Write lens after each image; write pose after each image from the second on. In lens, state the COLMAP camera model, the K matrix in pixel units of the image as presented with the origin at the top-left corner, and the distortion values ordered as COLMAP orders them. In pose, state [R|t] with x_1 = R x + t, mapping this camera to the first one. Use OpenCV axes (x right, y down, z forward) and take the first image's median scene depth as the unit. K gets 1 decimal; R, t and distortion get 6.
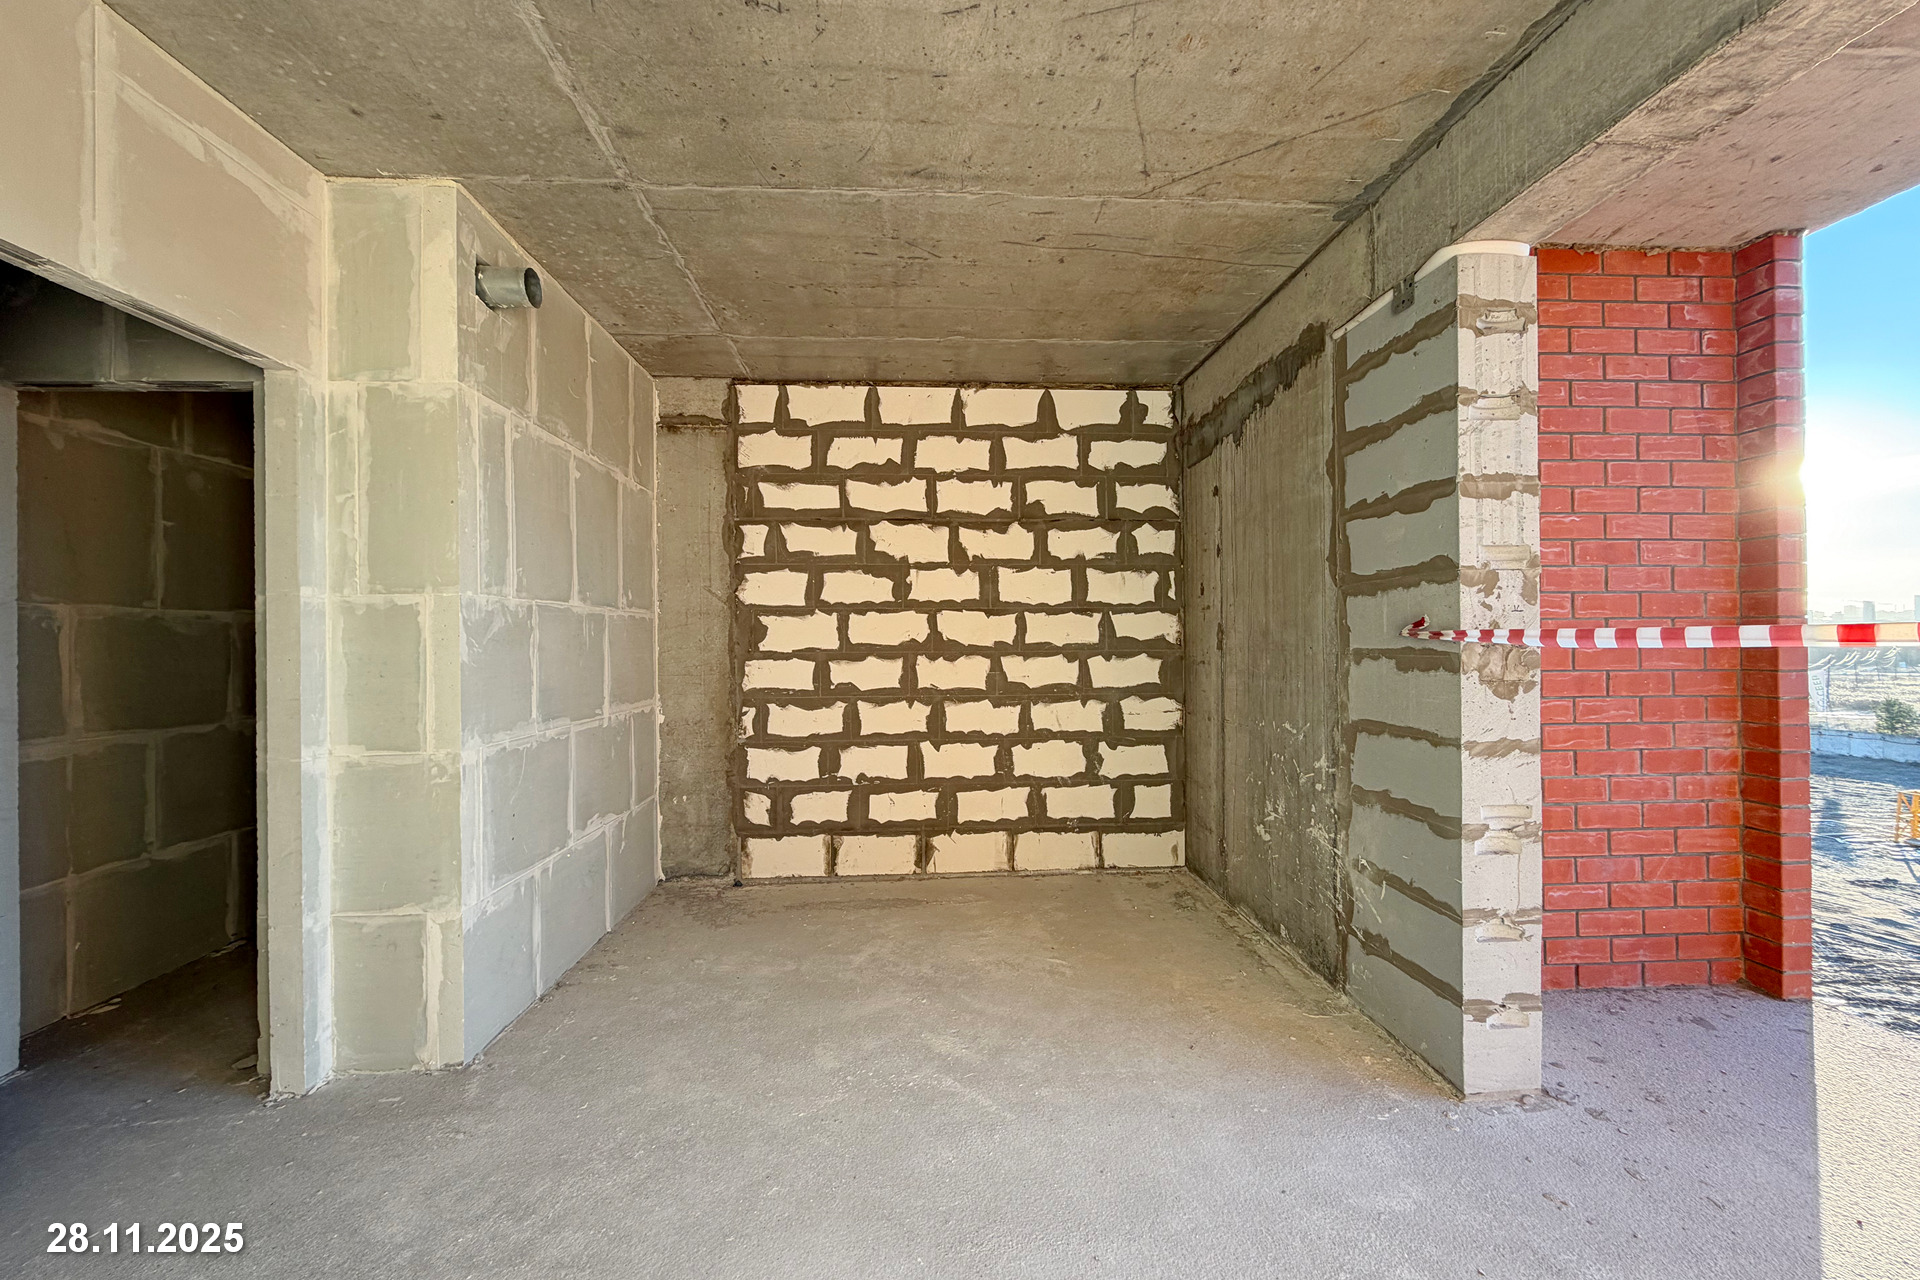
lens RADIAL K [[790.0, 0, 956.3], [0, 790.0, 650.3], [0, 0, 1]] dist [0.013732, 0.000368]
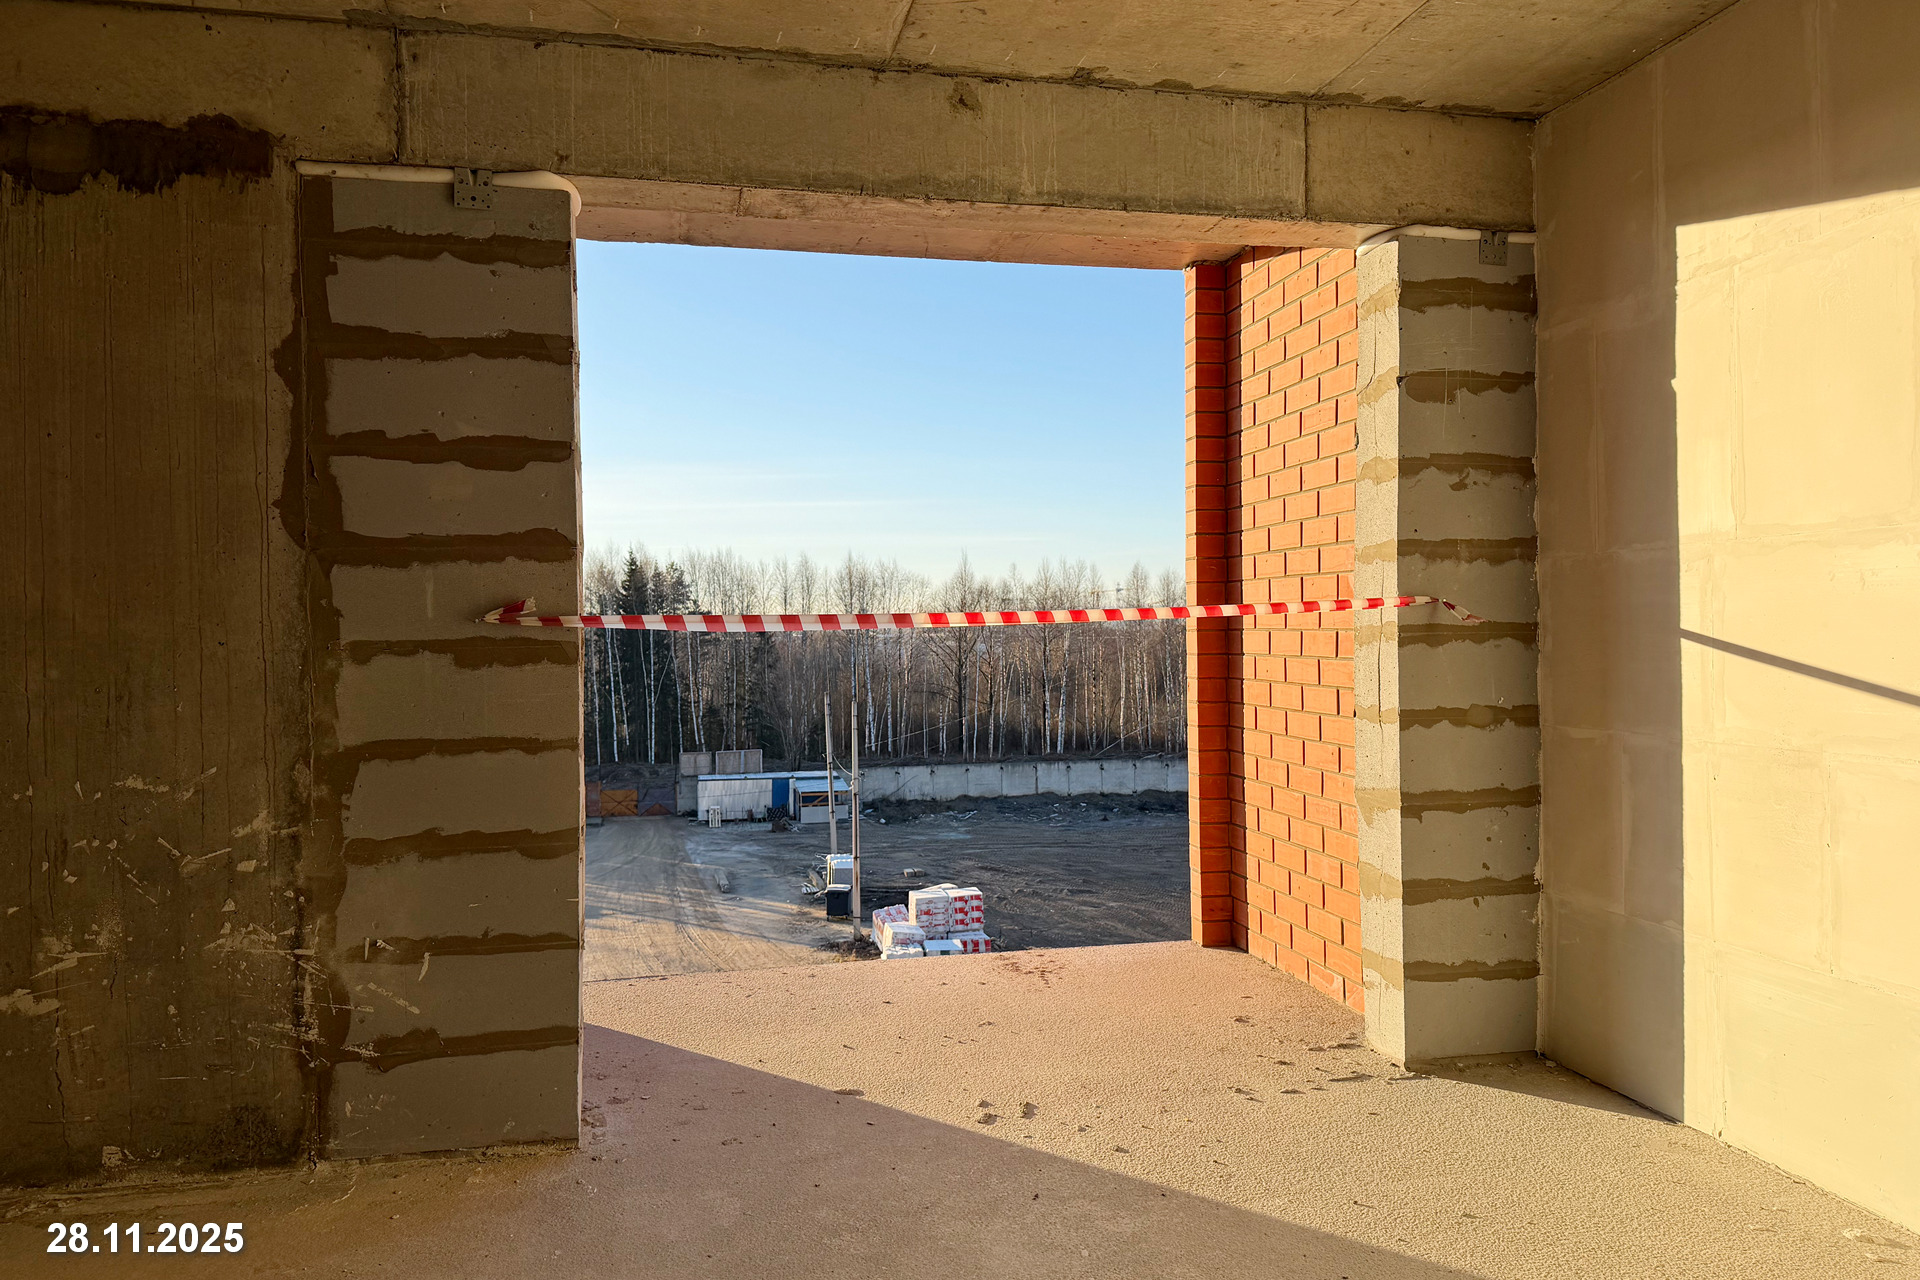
lens RADIAL K [[1363.9, 0, 982.0], [0, 1363.9, 677.8], [0, 0, 1]] dist [0.071776, -0.018222]
pose [[-0.184213, -0.016447, 0.982749, -0.819251], [0.030086, 0.999297, 0.022364, 0.019688], [-0.982426, 0.033687, -0.183589, 0.712062]]
